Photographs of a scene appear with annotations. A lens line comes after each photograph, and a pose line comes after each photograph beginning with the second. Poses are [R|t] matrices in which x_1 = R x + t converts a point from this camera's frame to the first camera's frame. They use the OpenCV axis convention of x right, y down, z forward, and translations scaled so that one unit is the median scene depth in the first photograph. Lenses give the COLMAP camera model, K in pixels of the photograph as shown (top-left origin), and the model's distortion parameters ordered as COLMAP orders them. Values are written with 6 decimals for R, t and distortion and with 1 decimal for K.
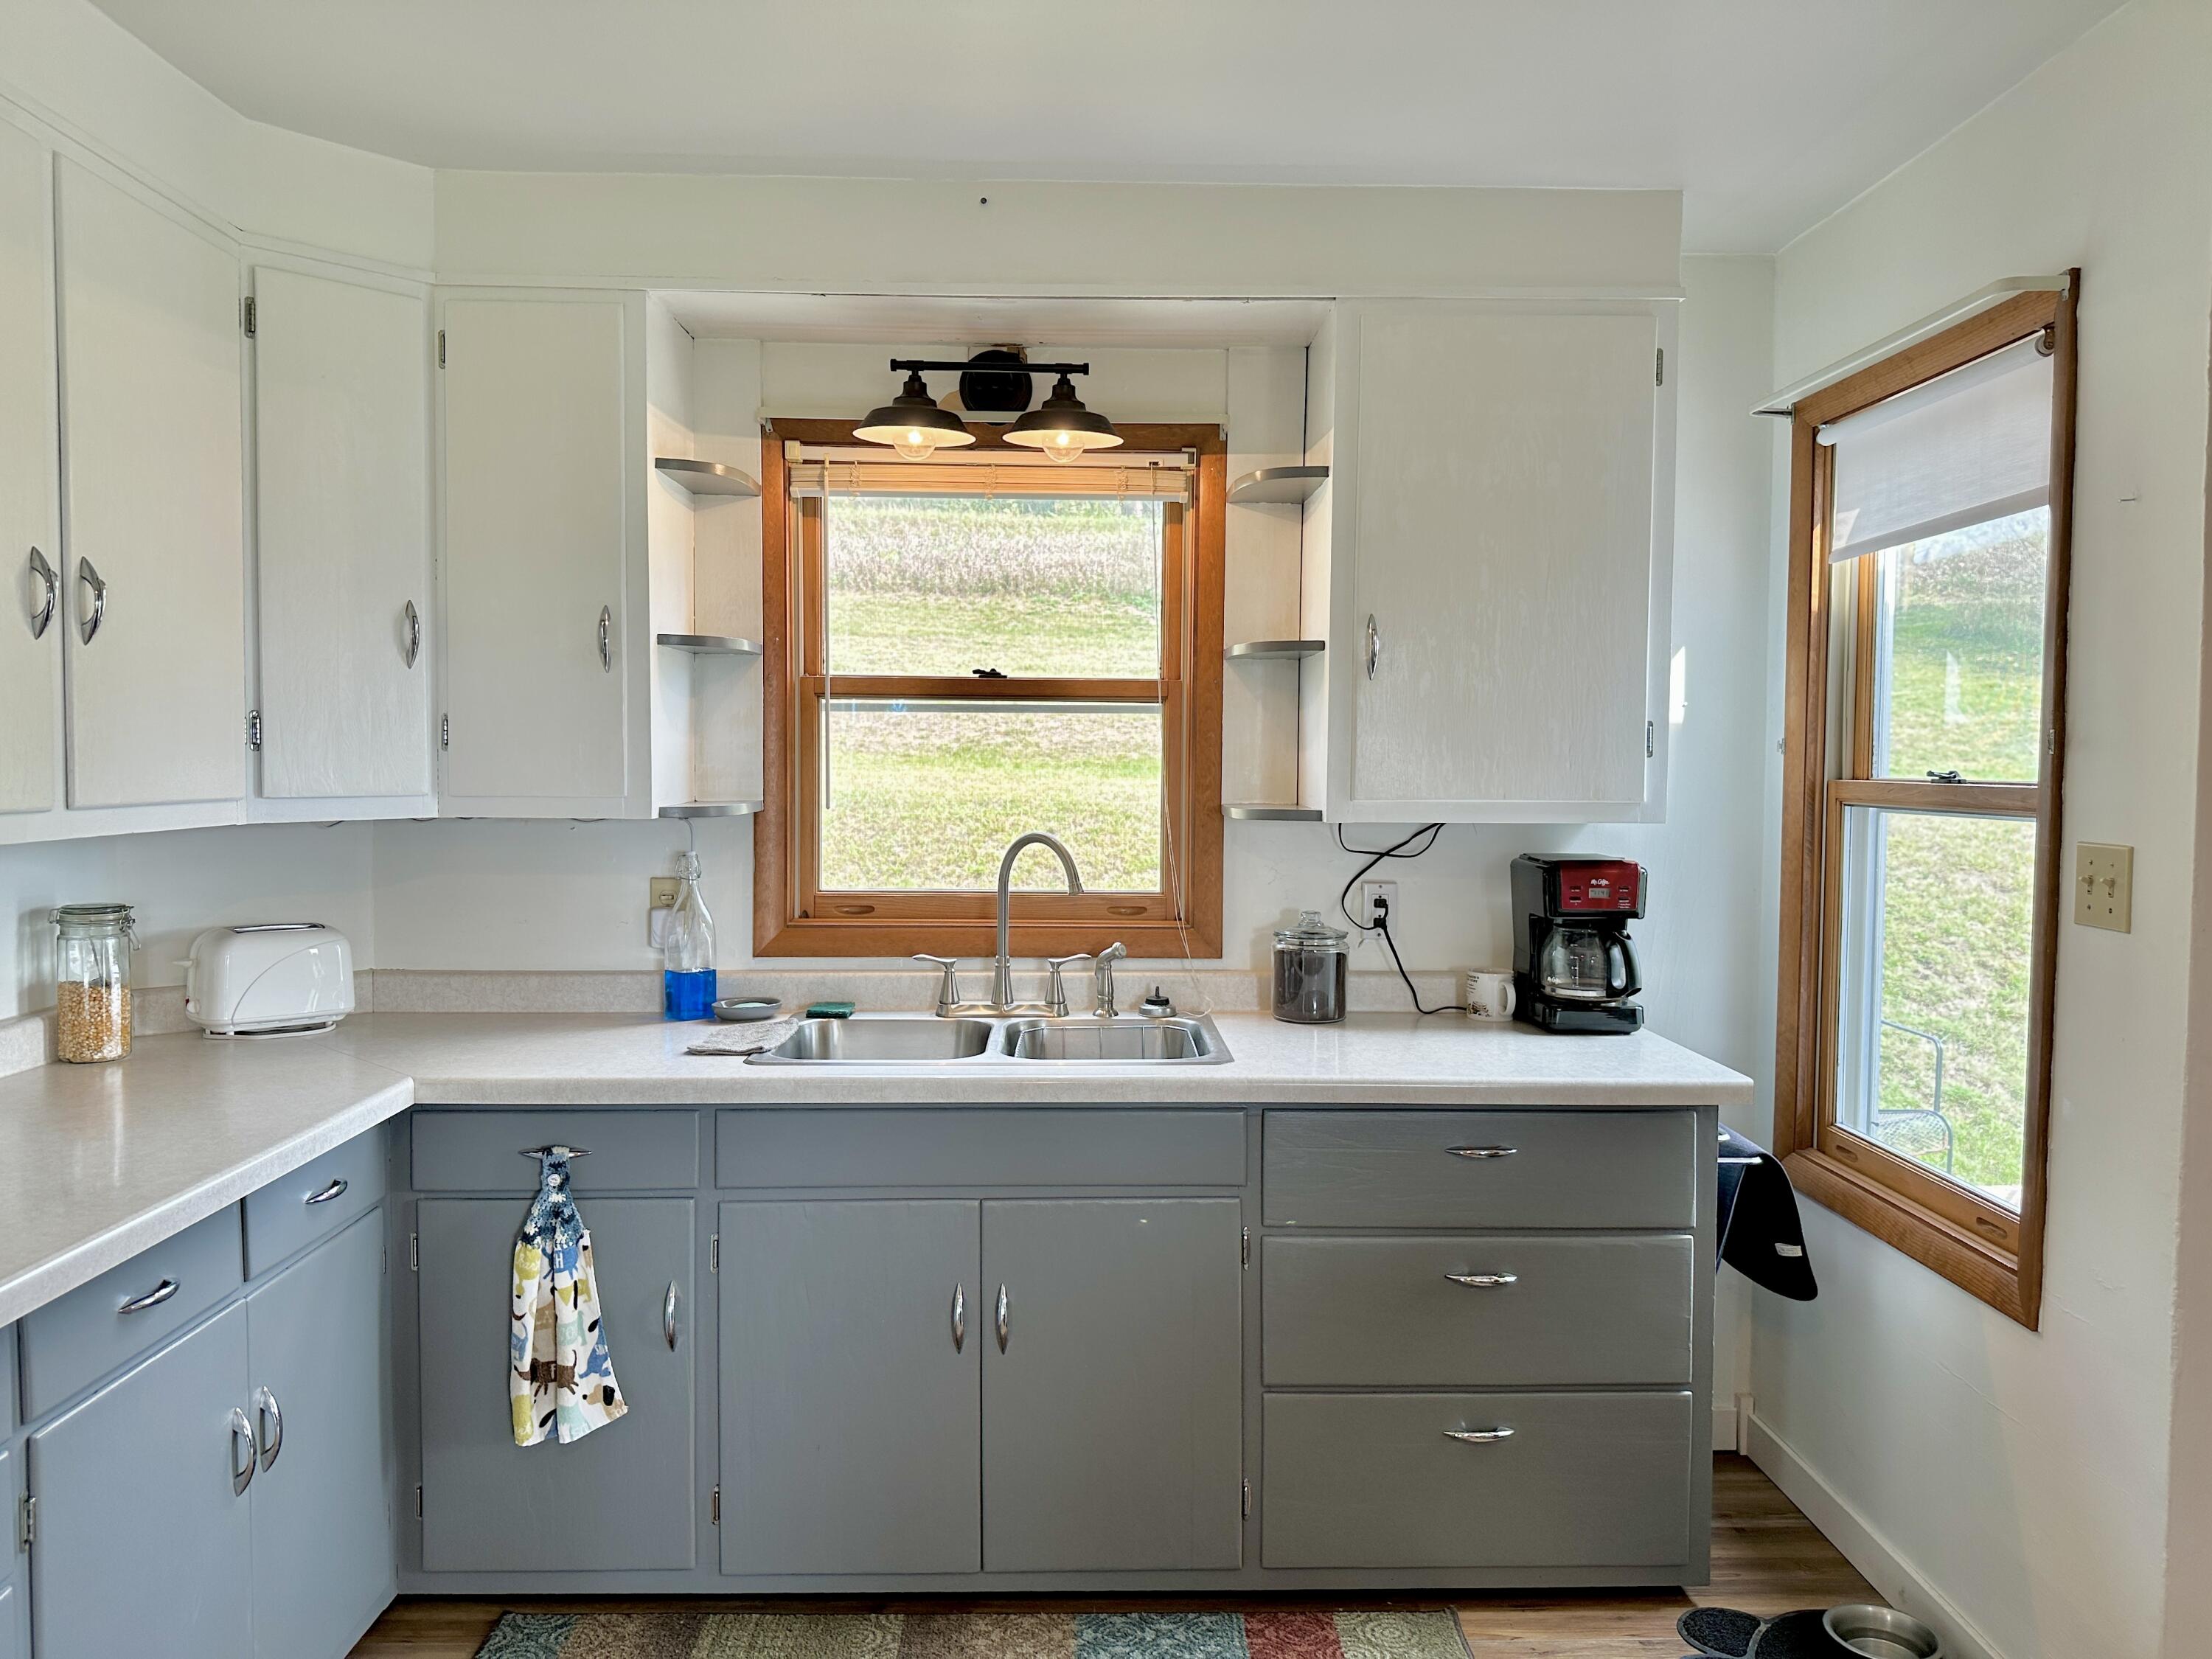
lens RADIAL K [[1518.9, 0, 1100.0], [0, 1518.9, 809.7], [0, 0, 1]] dist [0.041718, -0.105975]
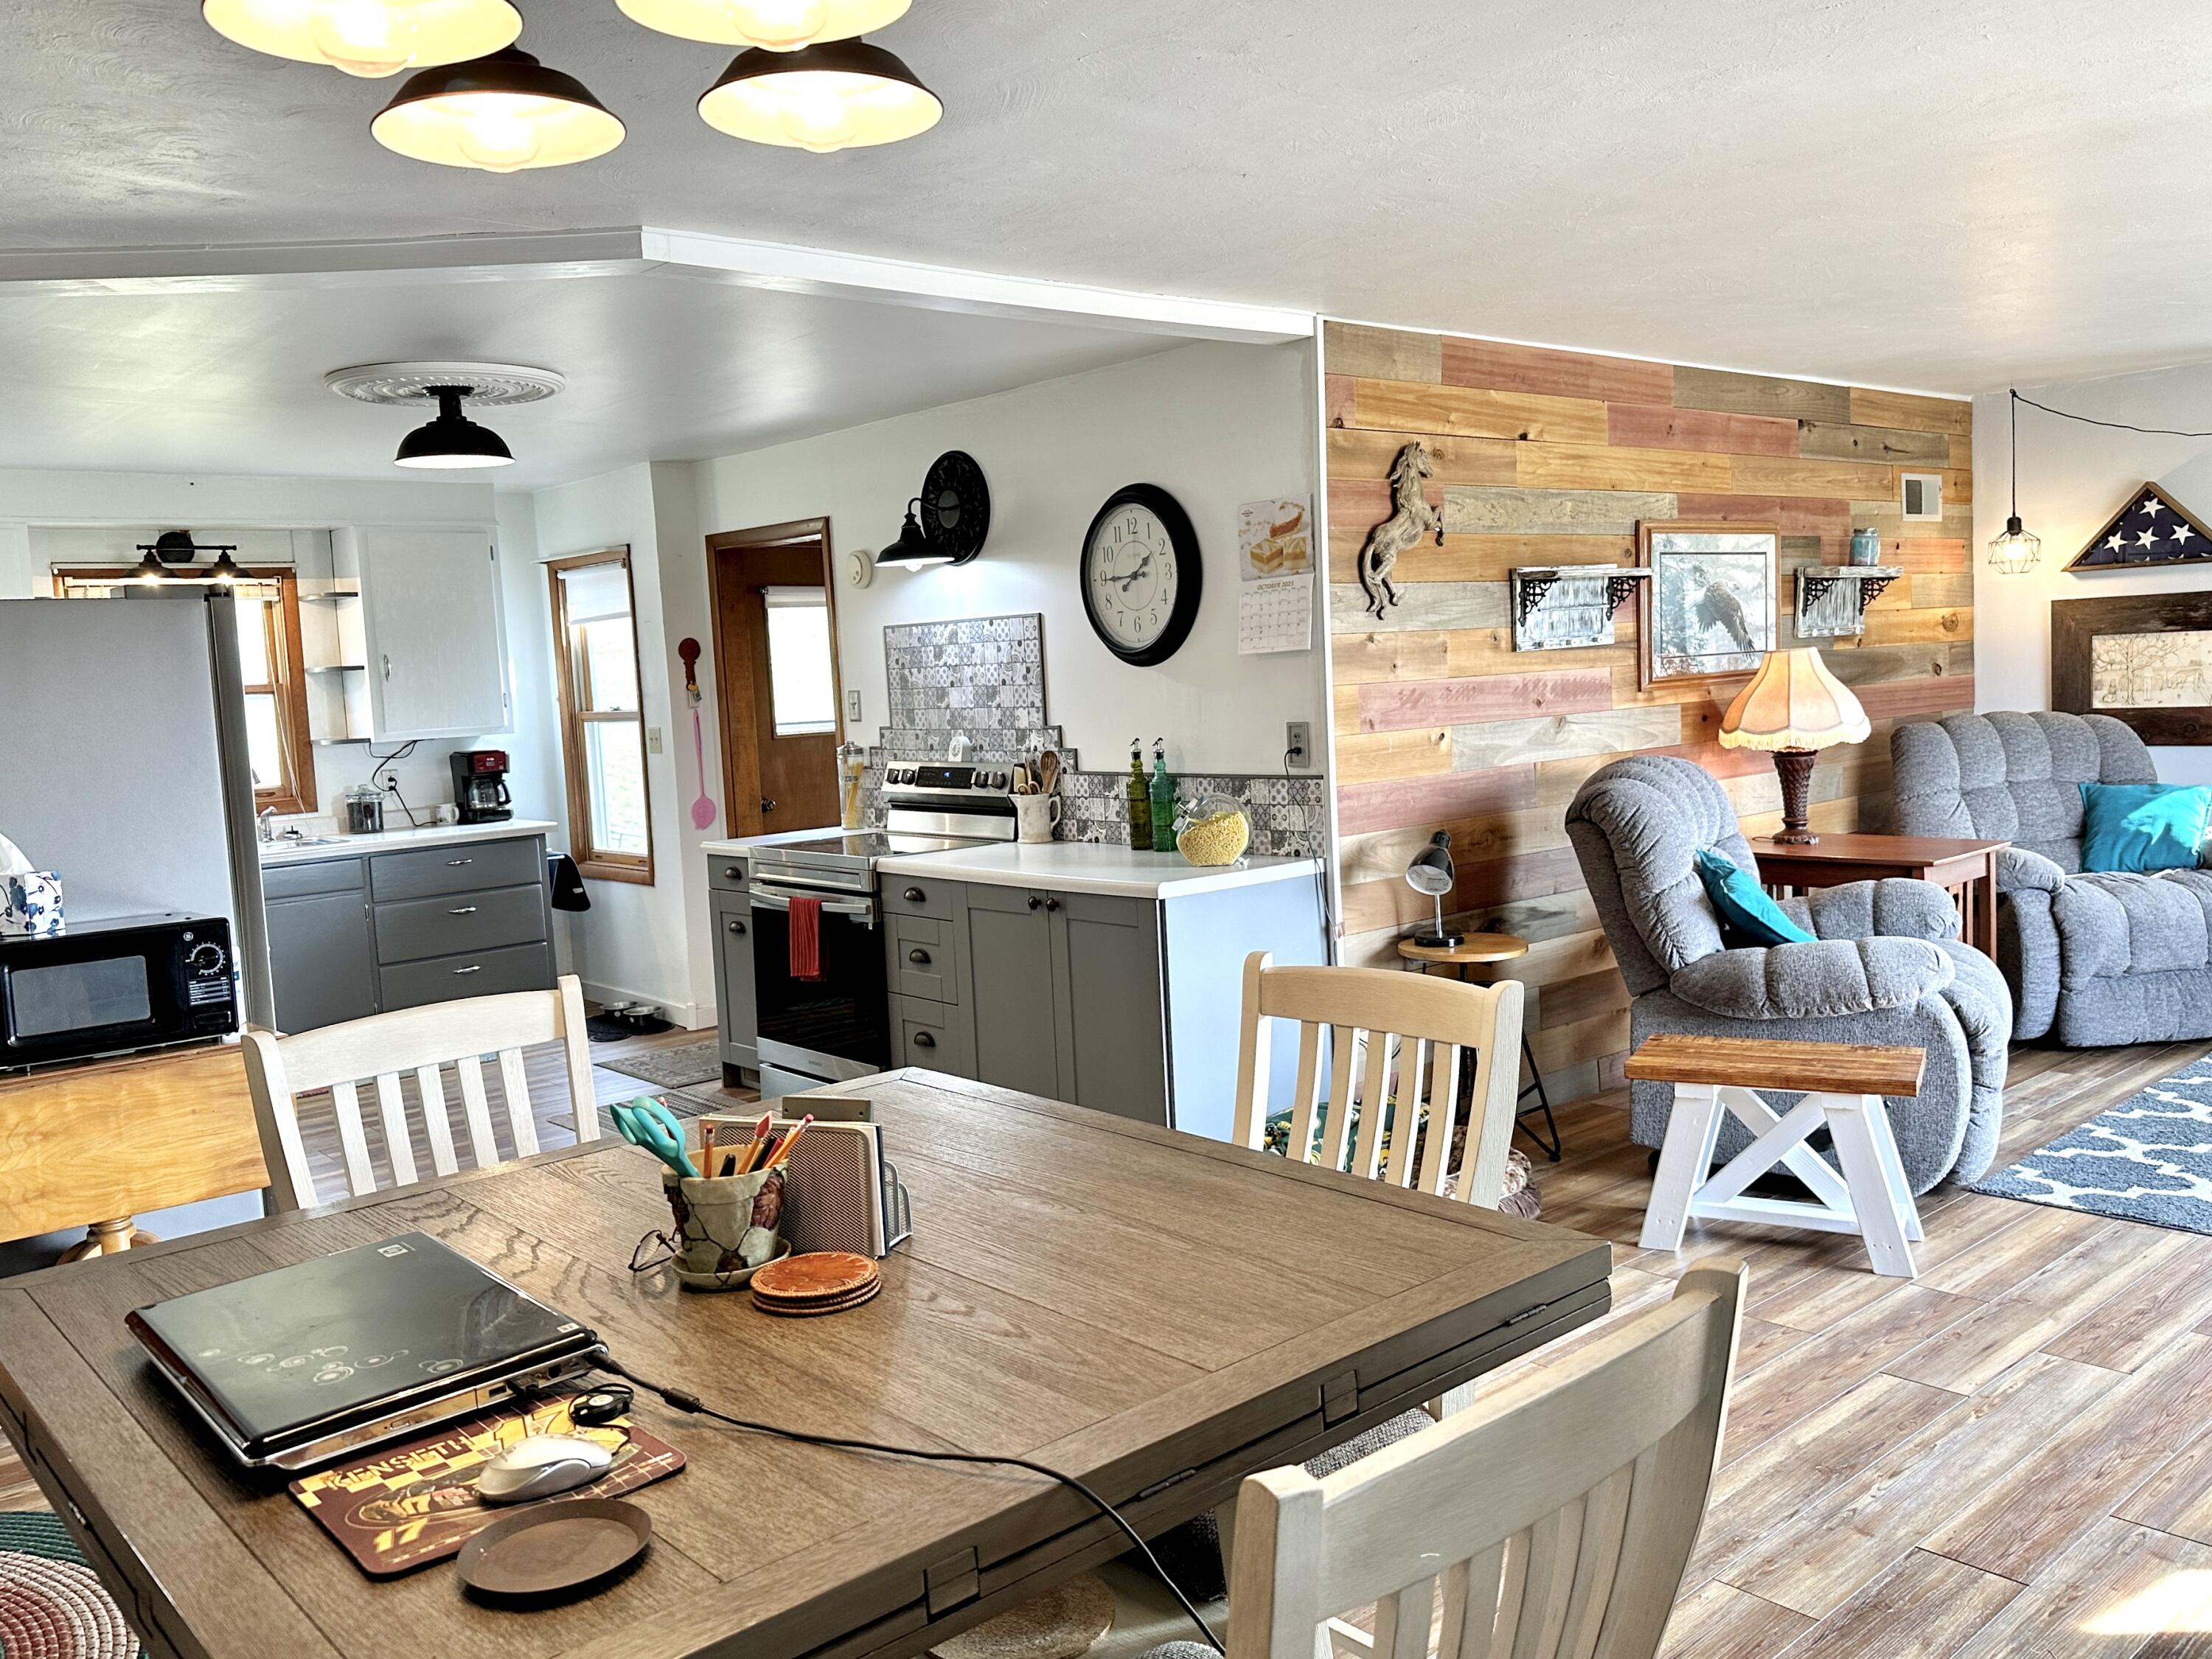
lens RADIAL K [[1743.7, 0, 1106.0], [0, 1743.7, 829.5], [0, 0, 1]] dist [0.088134, -0.178288]
pose [[0.770674, -0.107592, 0.628081, -0.686527], [0.079838, 0.994179, 0.072342, 0.033775], [-0.632208, -0.005607, 0.774778, -1.790602]]
